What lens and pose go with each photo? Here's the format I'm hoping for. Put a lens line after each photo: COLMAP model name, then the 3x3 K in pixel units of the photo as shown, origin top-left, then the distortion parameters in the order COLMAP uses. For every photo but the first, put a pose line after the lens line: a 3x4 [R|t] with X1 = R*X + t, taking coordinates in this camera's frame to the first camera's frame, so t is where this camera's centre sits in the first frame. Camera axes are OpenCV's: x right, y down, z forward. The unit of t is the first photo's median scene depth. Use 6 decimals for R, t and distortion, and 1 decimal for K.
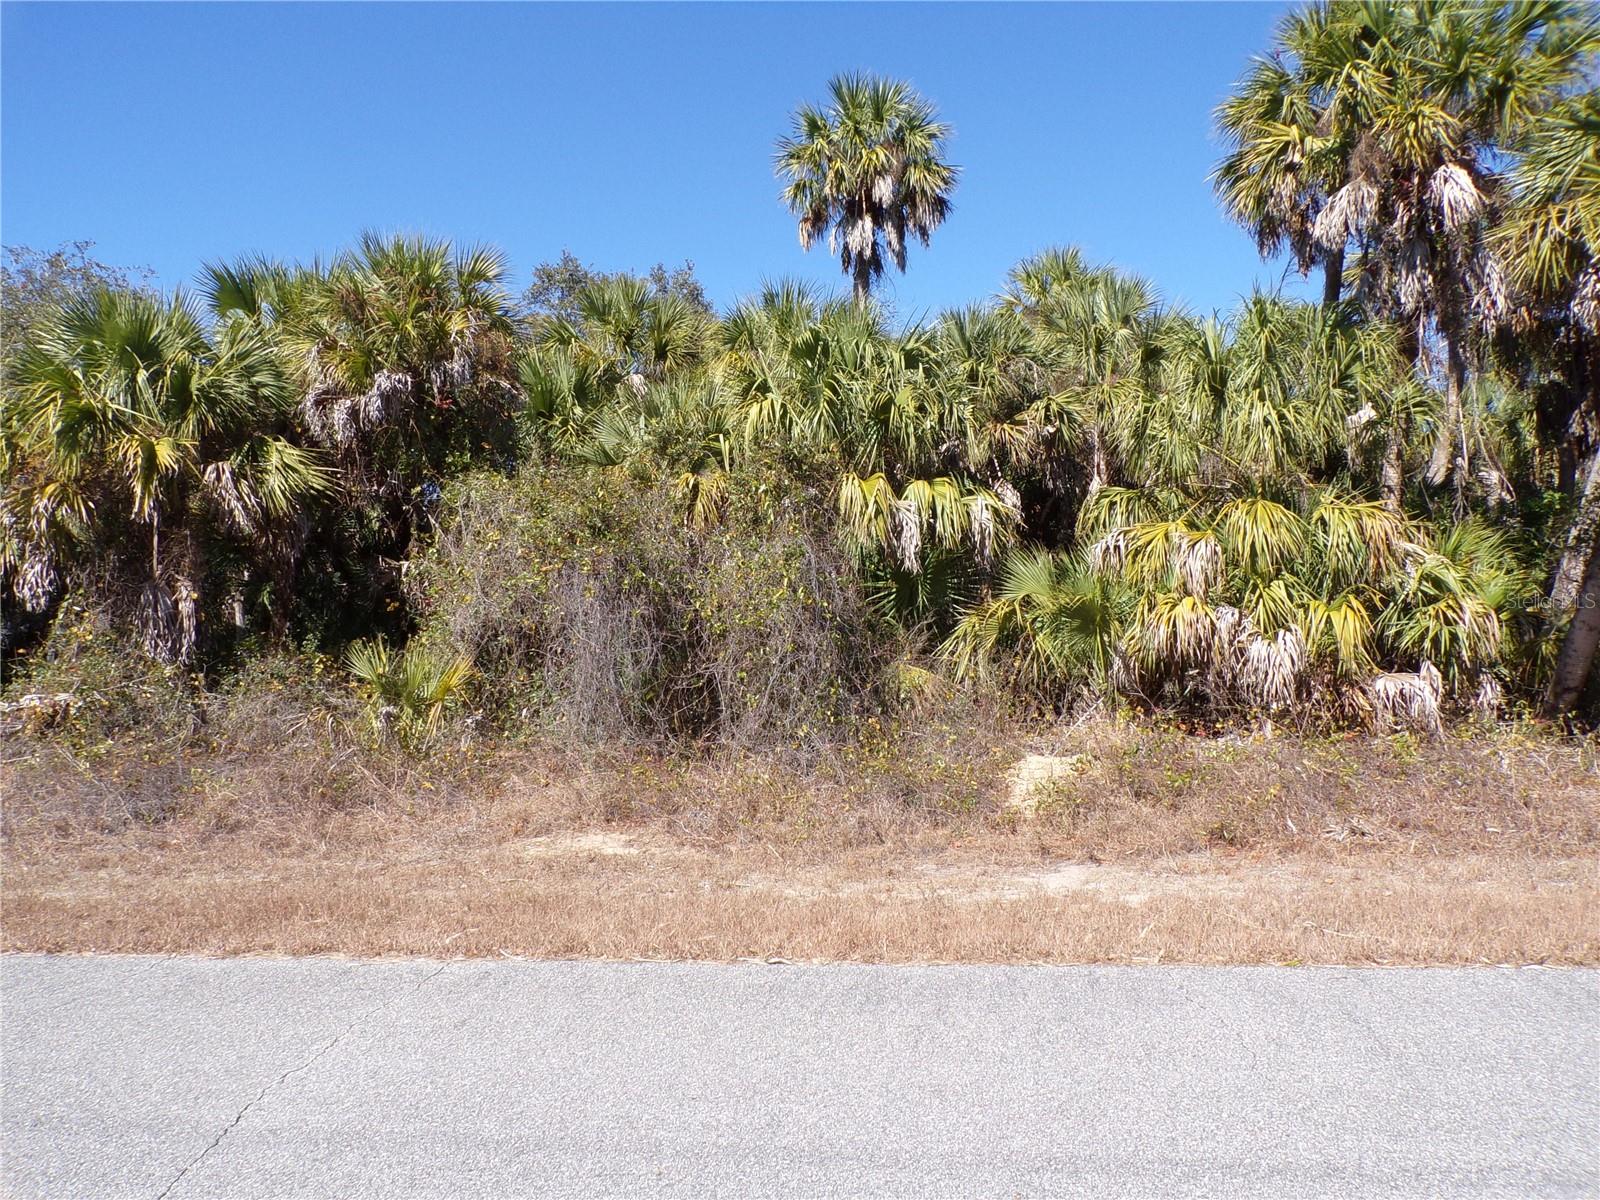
lens RADIAL K [[1083.3, 0, 800.0], [0, 1083.3, 600.0], [0, 0, 1]] dist [-0.025852, 0.029729]
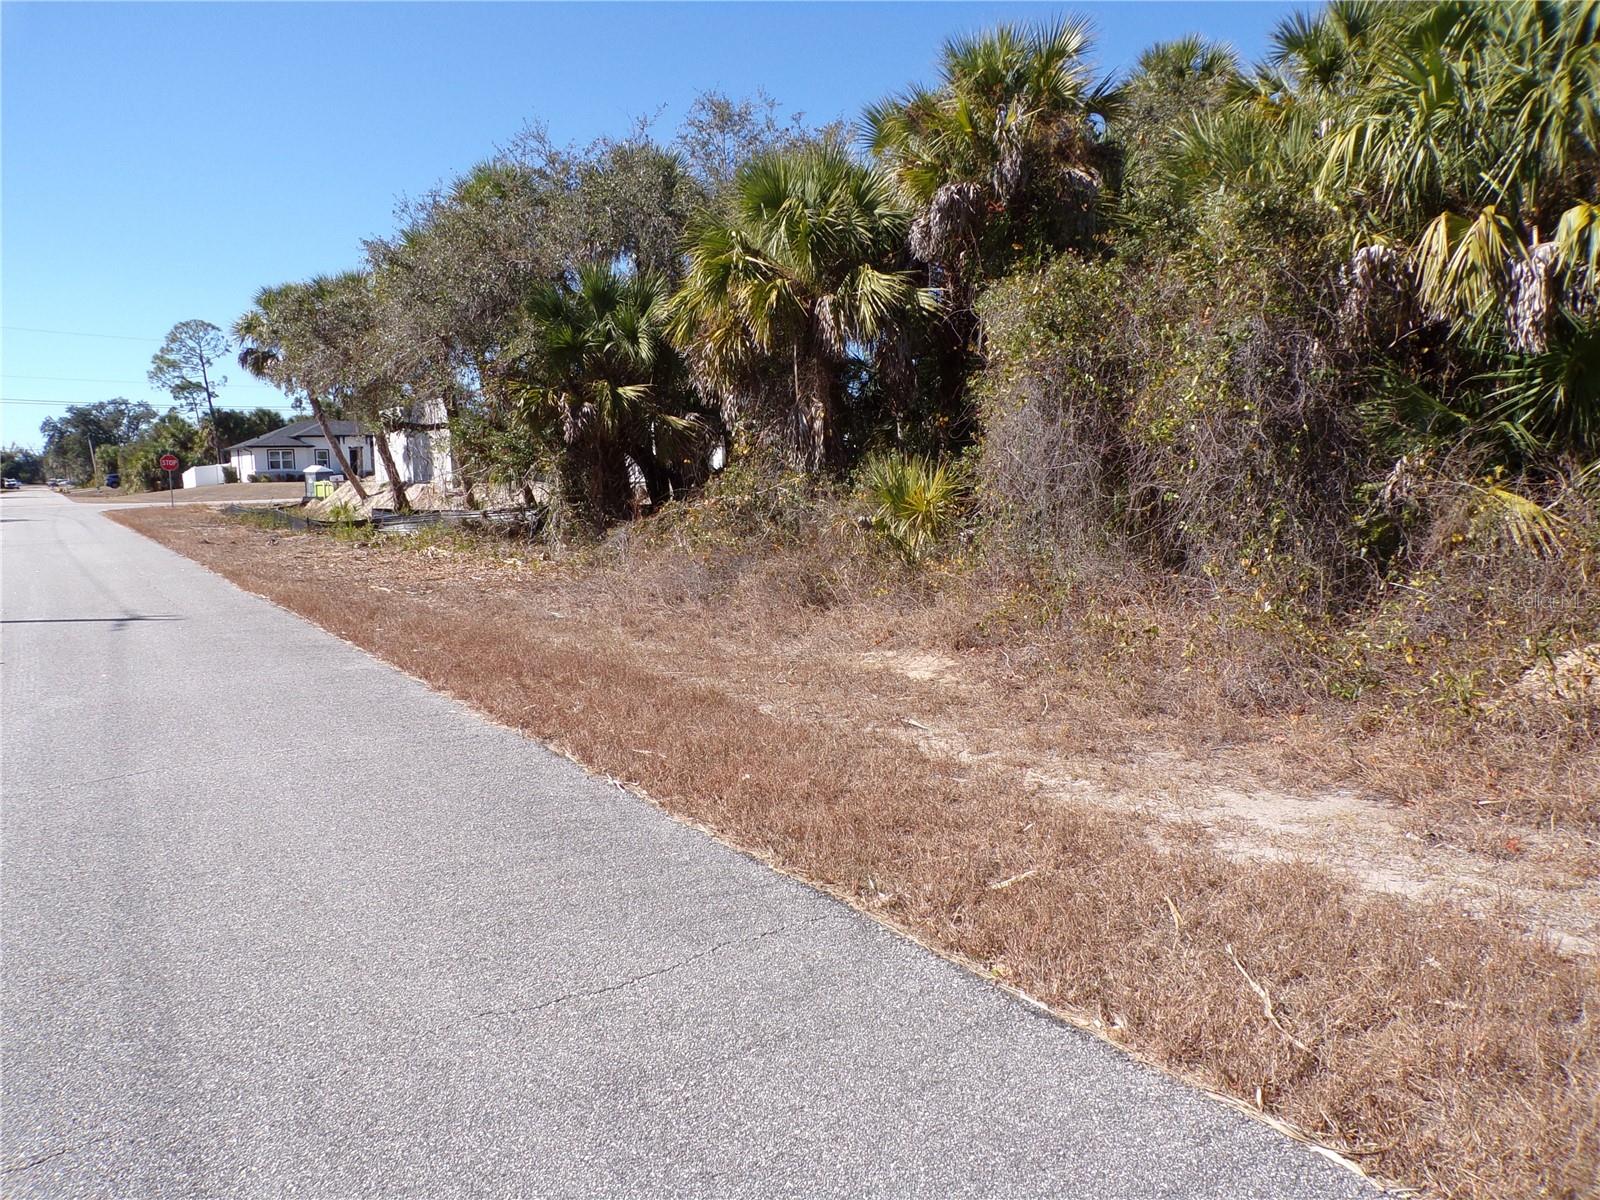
lens RADIAL K [[1083.3, 0, 800.0], [0, 1083.3, 600.0], [0, 0, 1]] dist [-0.025852, 0.029729]
pose [[0.631929, 0.106457, -0.767680, 0.348884], [0.032047, 0.986085, 0.163124, 0.002103], [0.774363, -0.127685, 0.619724, 0.221847]]
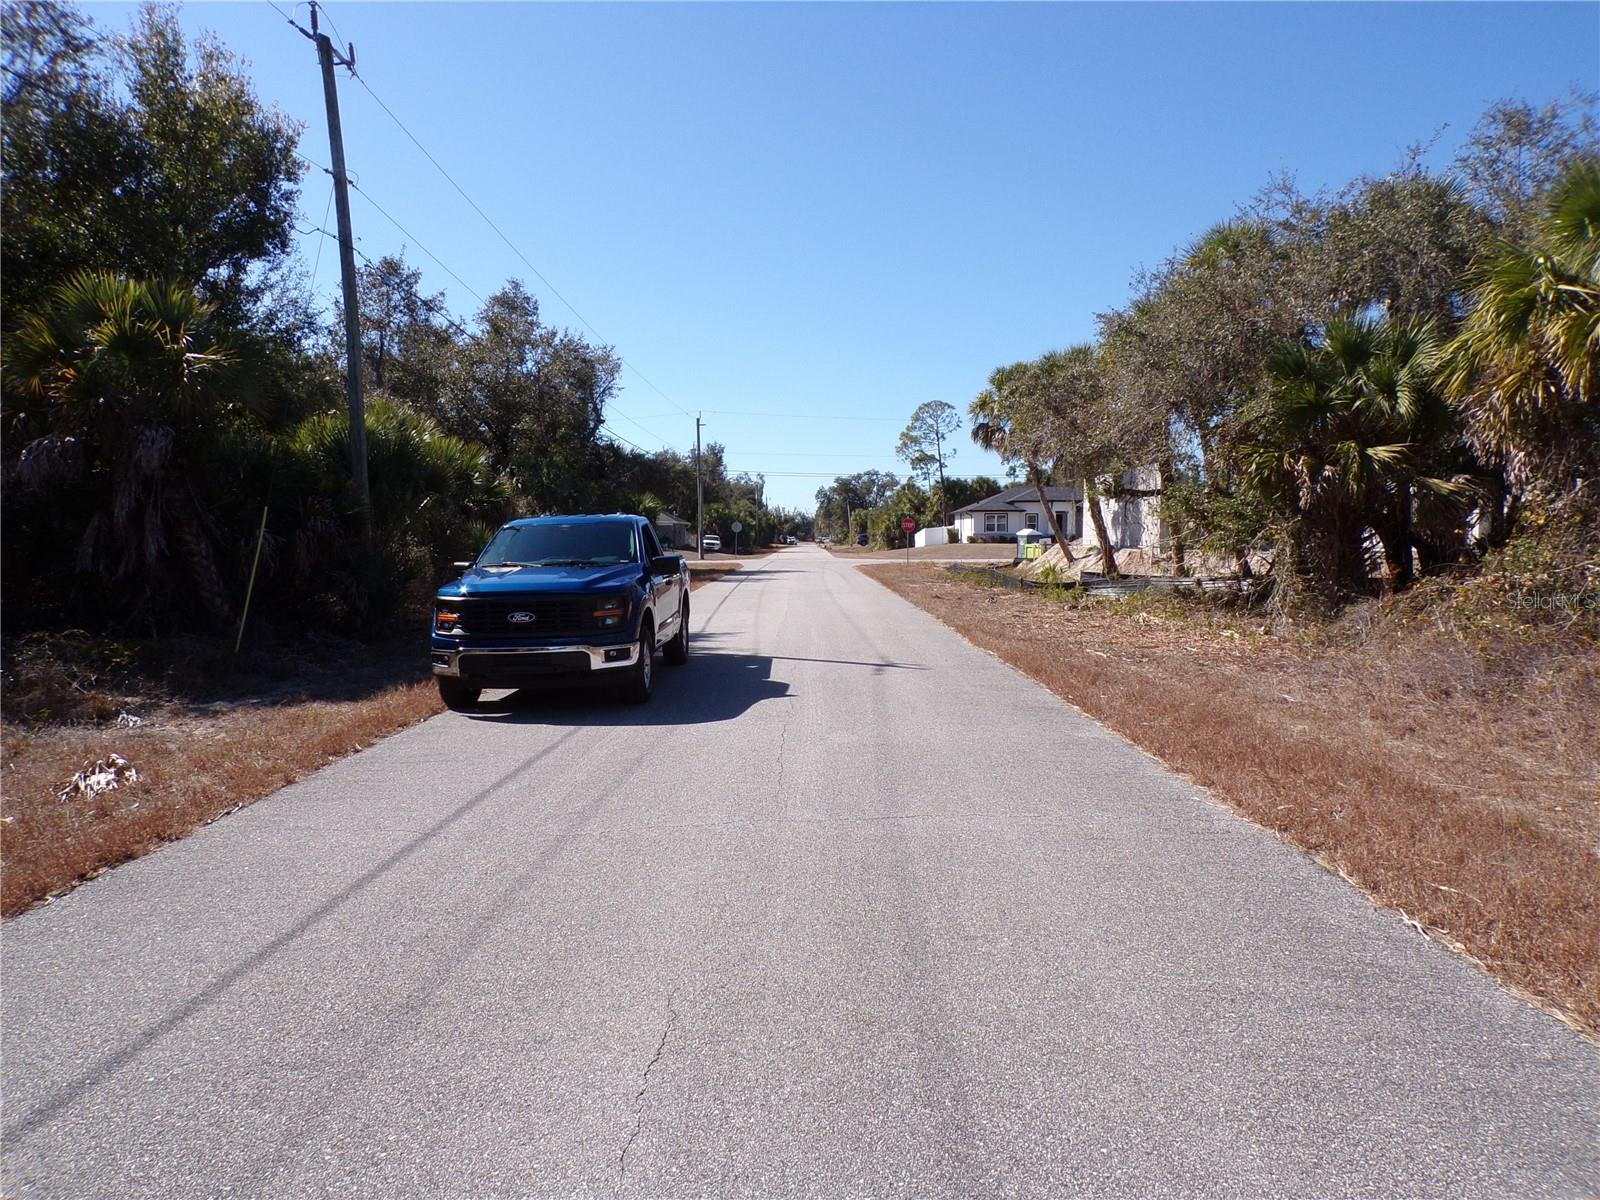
lens RADIAL K [[1083.3, 0, 800.0], [0, 1083.3, 600.0], [0, 0, 1]] dist [-0.025852, 0.029729]
pose [[0.062782, 0.079185, -0.994881, 0.311683], [0.039930, 0.995850, 0.081781, -0.001318], [0.997228, -0.044861, 0.059360, 0.204560]]
